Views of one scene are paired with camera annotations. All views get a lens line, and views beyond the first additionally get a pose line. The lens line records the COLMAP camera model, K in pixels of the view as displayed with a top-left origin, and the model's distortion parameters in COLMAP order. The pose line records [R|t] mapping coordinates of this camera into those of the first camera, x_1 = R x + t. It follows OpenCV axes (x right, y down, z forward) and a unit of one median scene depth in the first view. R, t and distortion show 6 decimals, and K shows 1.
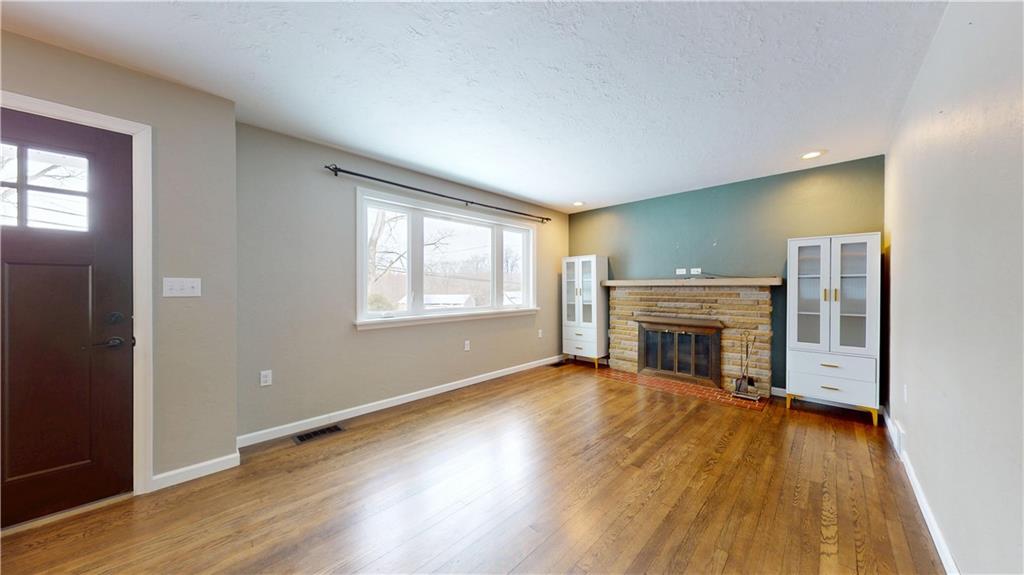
lens RADIAL K [[324.1, 0, 512.0], [0, 324.1, 287.5], [0, 0, 1]] dist [-0.000569, -0.000029]
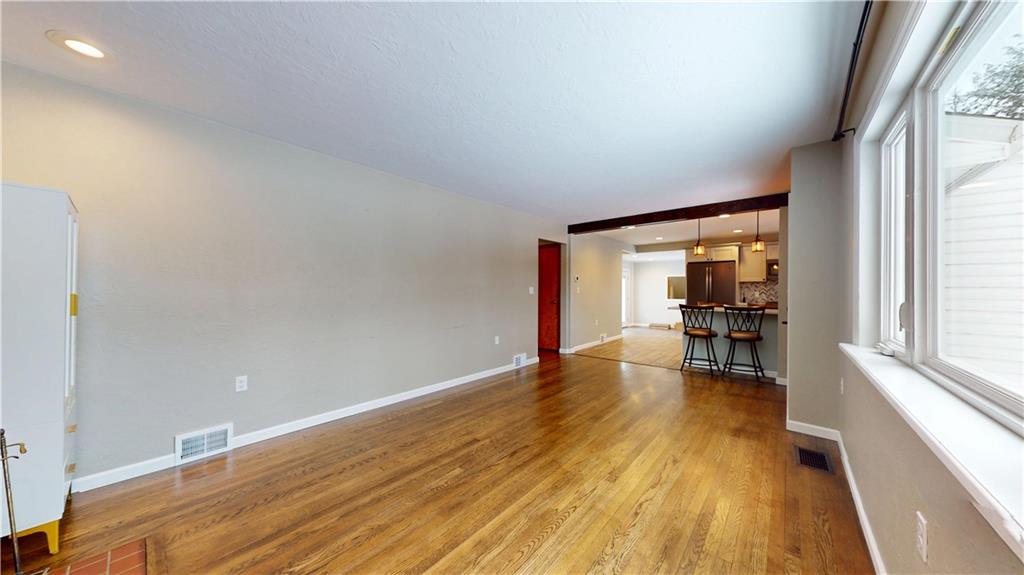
lens RADIAL K [[324.1, 0, 512.0], [0, 324.1, 287.5], [0, 0, 1]] dist [-0.000569, -0.000029]
pose [[-0.997784, -0.002017, -0.066511, 0.278570], [-0.001618, 0.999980, -0.006057, -0.005122], [0.066522, -0.005936, -0.997767, 1.834137]]
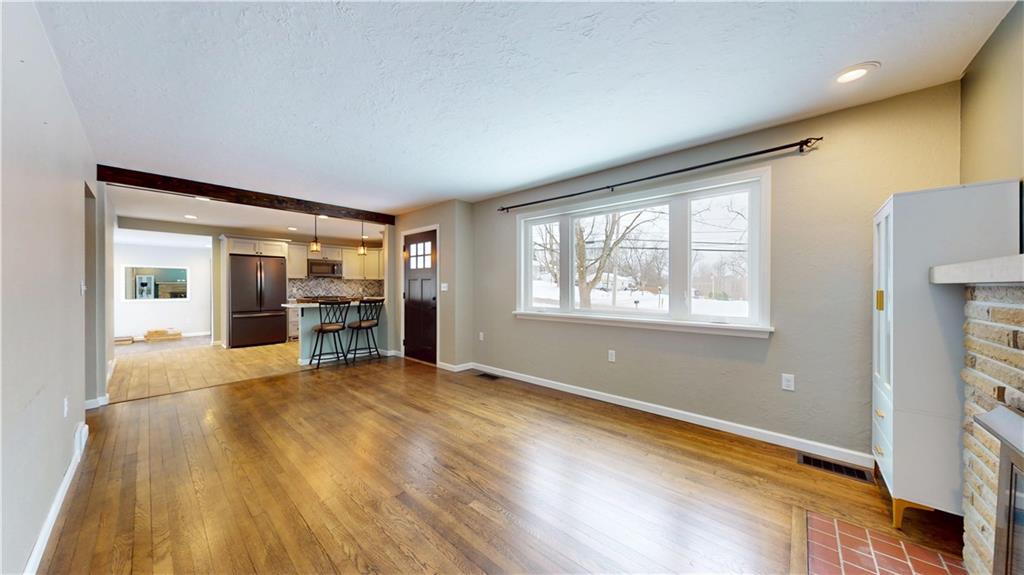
lens RADIAL K [[324.1, 0, 512.0], [0, 324.1, 287.5], [0, 0, 1]] dist [-0.000569, -0.000029]
pose [[0.052562, 0.003021, -0.998613, 1.045526], [-0.001298, 0.999995, 0.002957, -0.003701], [0.998617, 0.001141, 0.052565, 1.040766]]
